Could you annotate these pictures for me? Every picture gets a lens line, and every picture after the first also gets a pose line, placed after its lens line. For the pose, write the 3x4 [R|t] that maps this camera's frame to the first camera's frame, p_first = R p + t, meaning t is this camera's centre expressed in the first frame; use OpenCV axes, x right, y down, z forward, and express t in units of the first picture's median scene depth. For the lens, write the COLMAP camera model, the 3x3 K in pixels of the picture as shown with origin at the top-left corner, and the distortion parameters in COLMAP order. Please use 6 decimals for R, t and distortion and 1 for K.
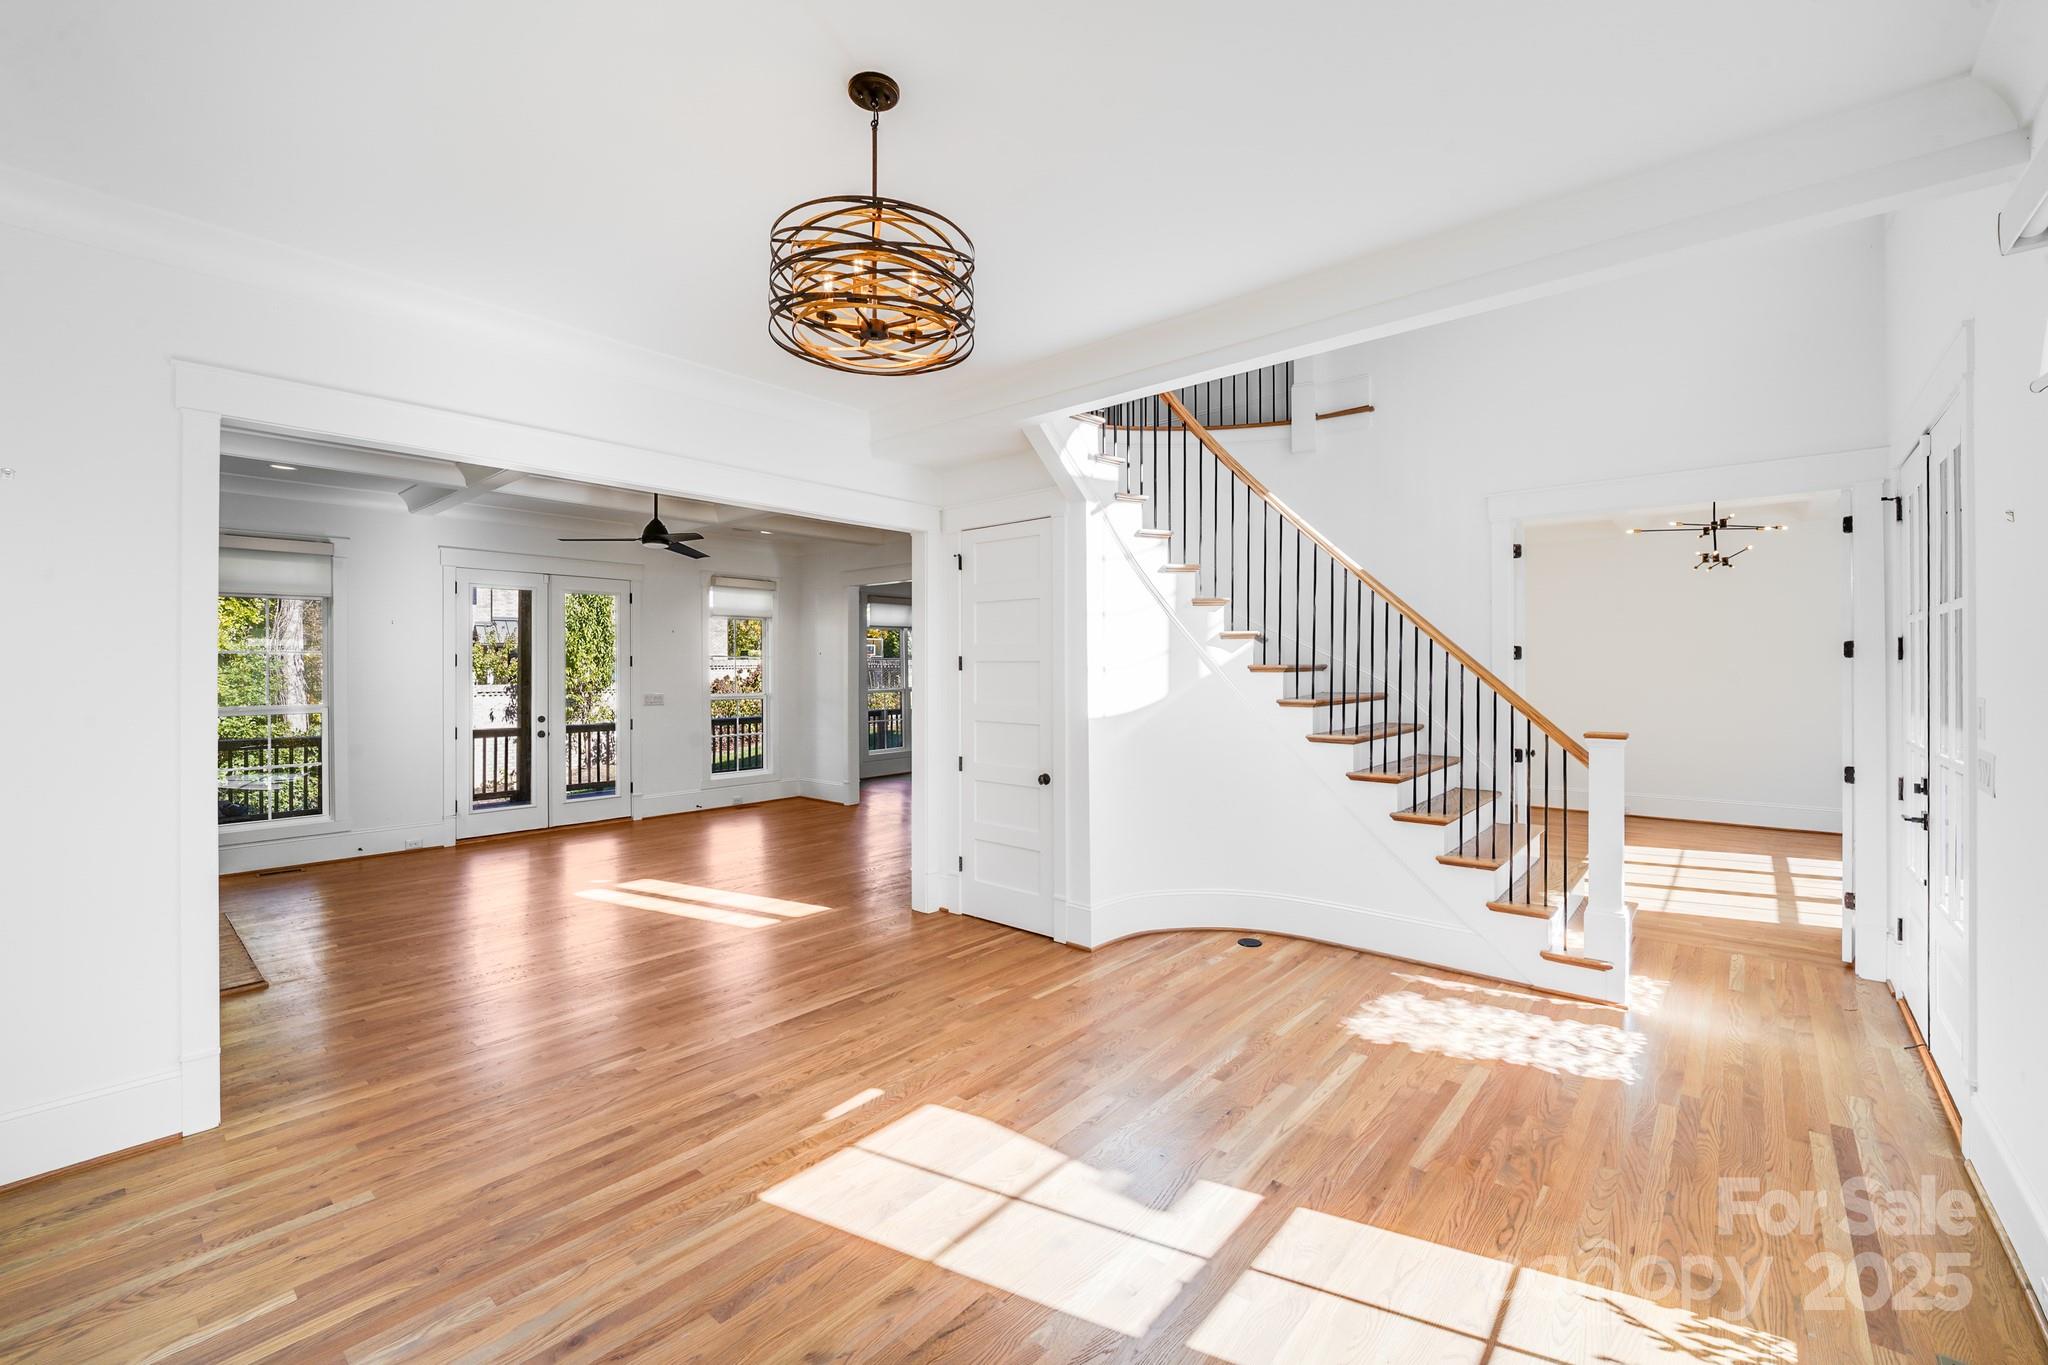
lens RADIAL K [[842.9, 0, 1008.3], [0, 842.9, 667.4], [0, 0, 1]] dist [0.000337, -0.003669]
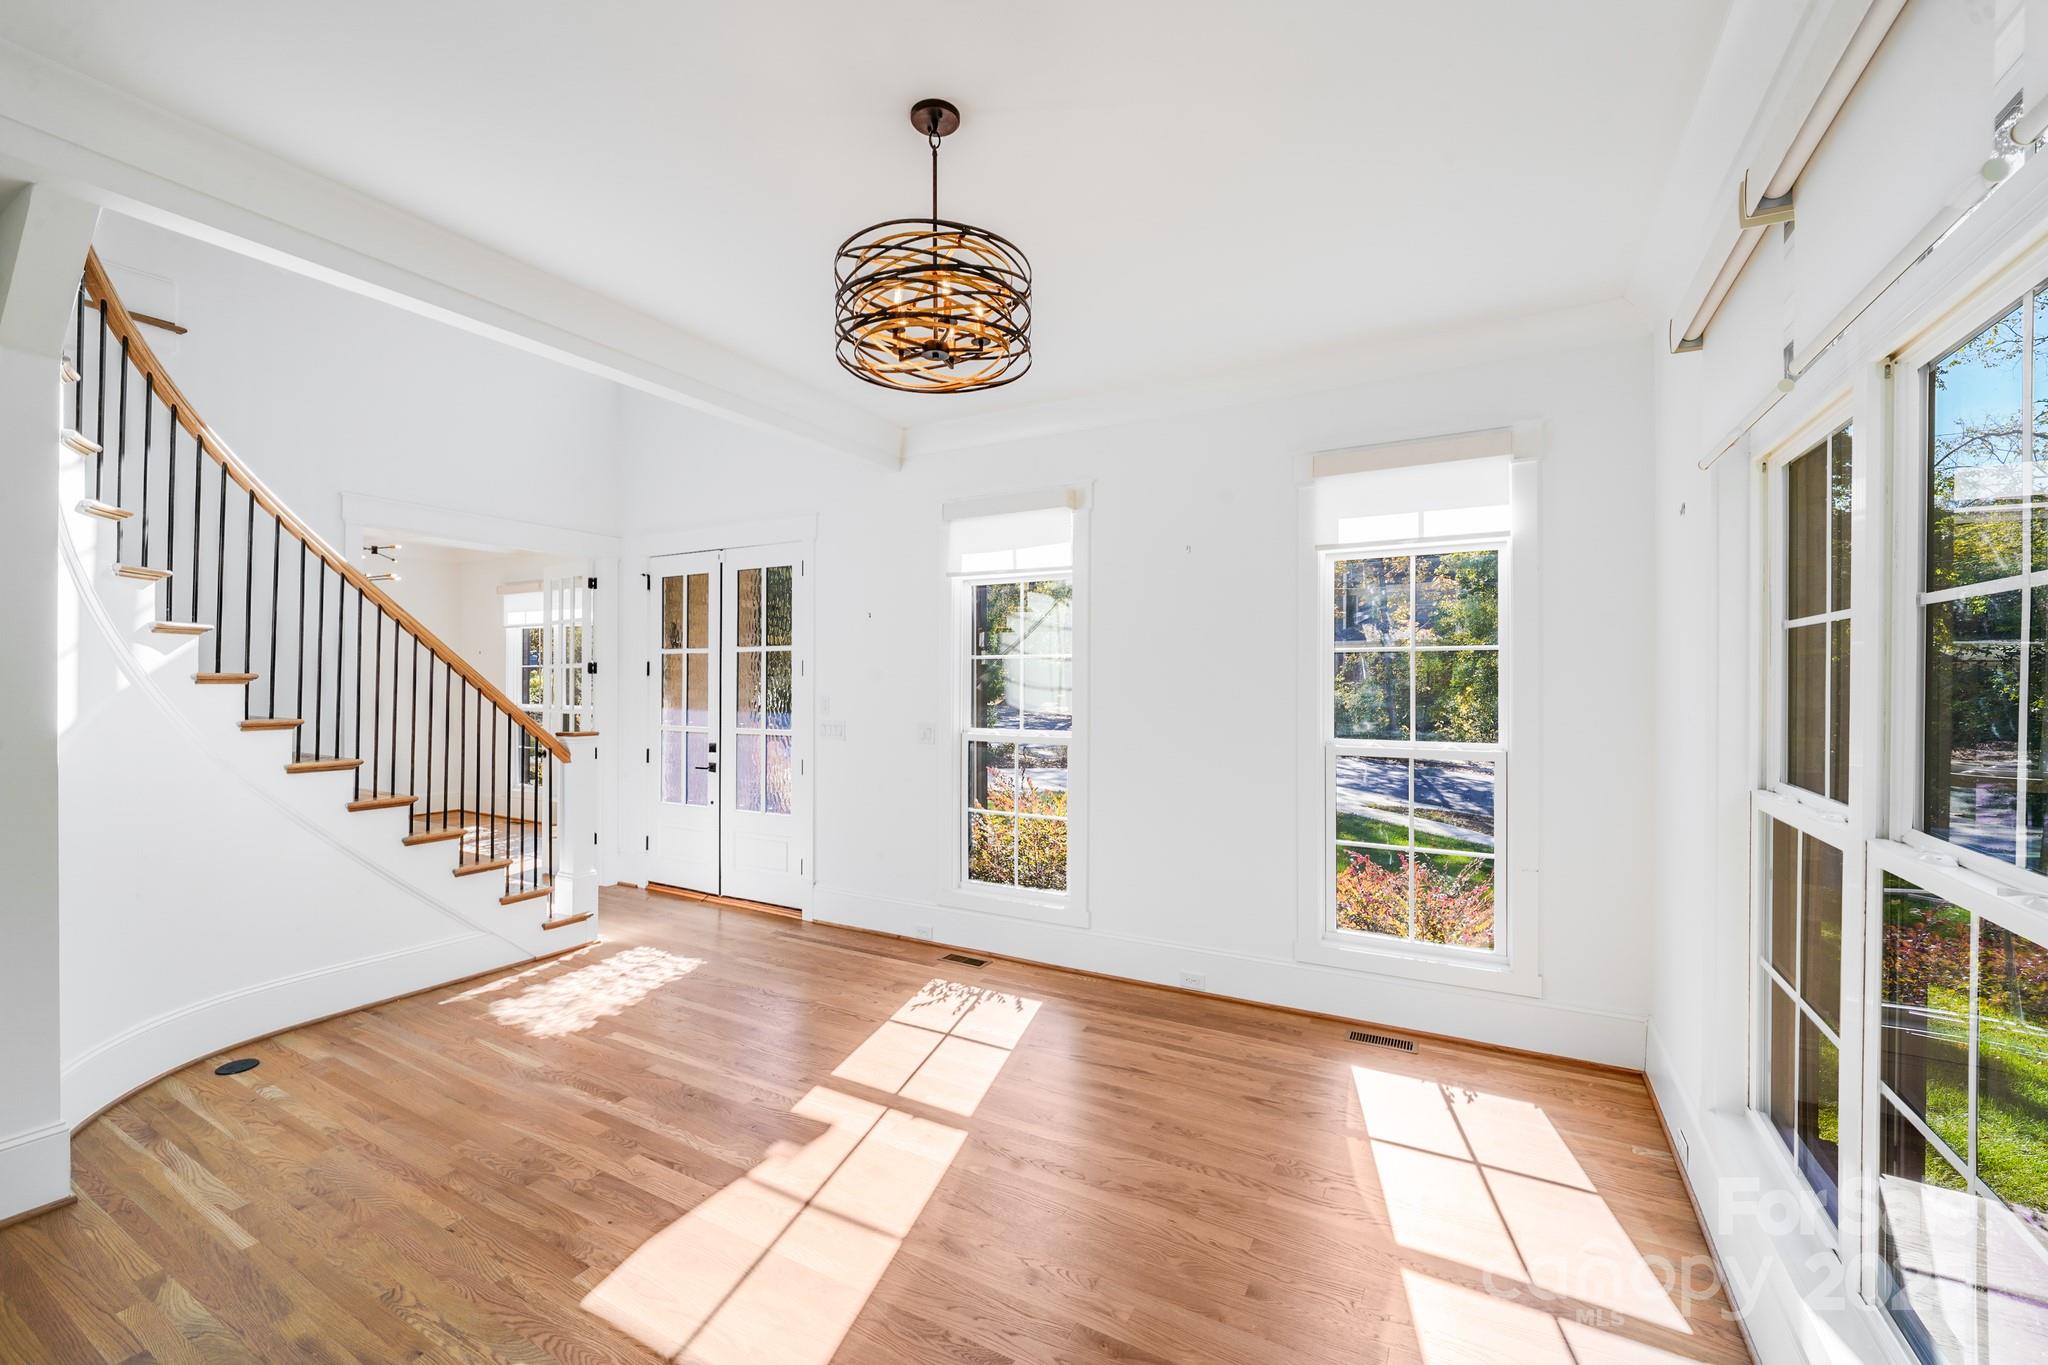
lens RADIAL K [[843.1, 0, 1035.4], [0, 843.1, 676.5], [0, 0, 1]] dist [0.000911, -0.000326]
pose [[-0.222809, 0.009015, 0.974820, -0.693574], [-0.006548, 0.999921, -0.010743, 0.003017], [-0.974840, -0.008776, -0.222733, 0.635677]]
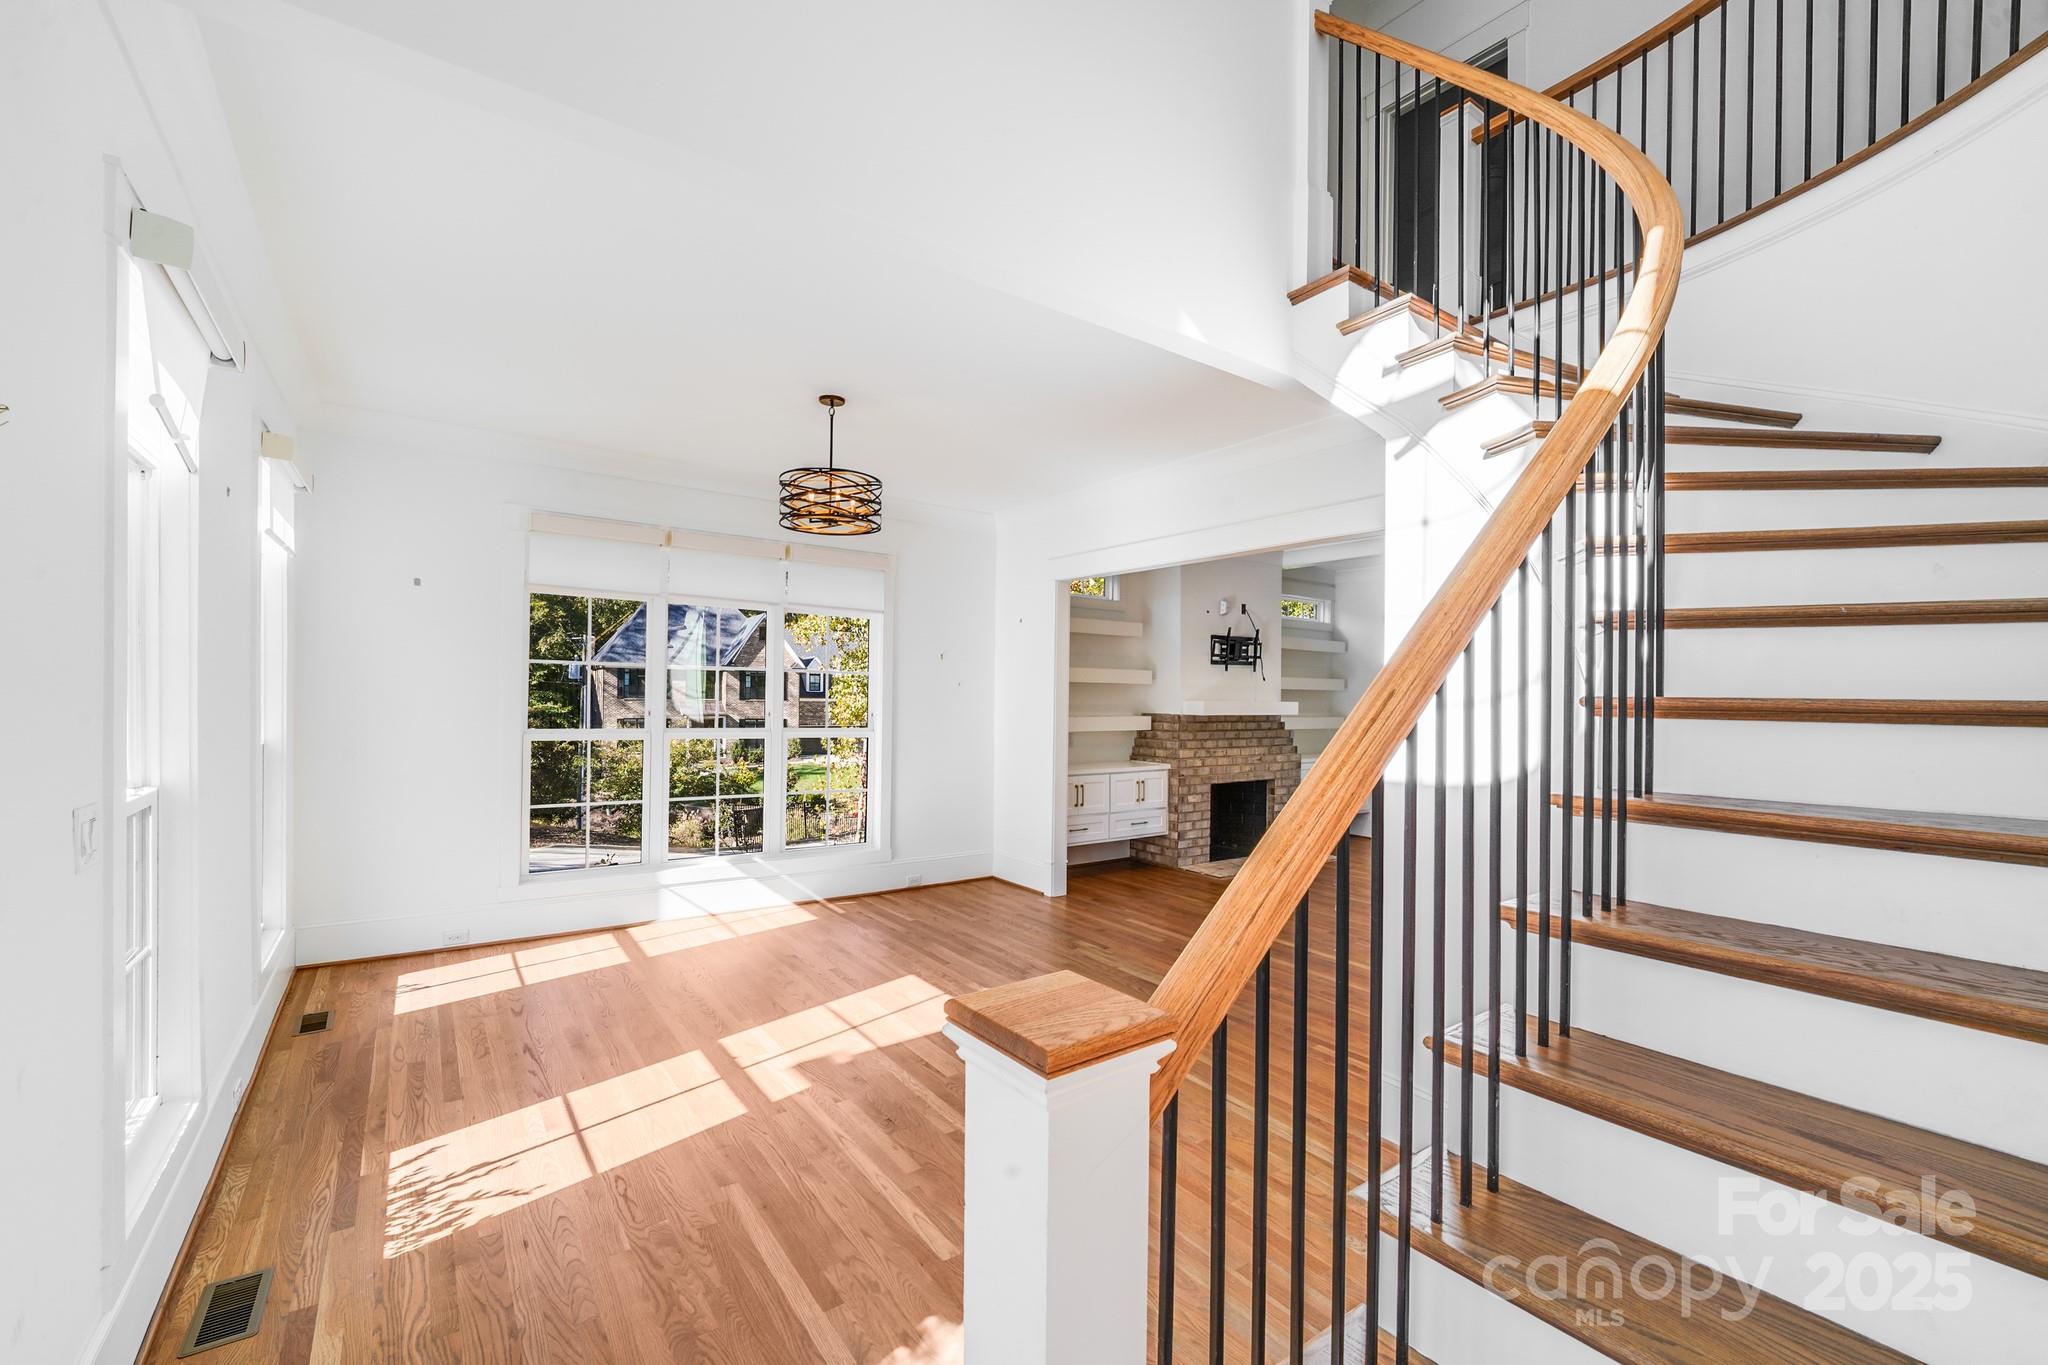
lens RADIAL K [[835.1, 0, 1033.5], [0, 835.1, 690.6], [0, 0, 1]] dist [0.000467, -0.005114]
pose [[-0.209074, -0.006059, -0.977881, 0.960820], [-0.015615, 0.999874, -0.002857, 0.000654], [0.977775, 0.014672, -0.209143, 1.076666]]
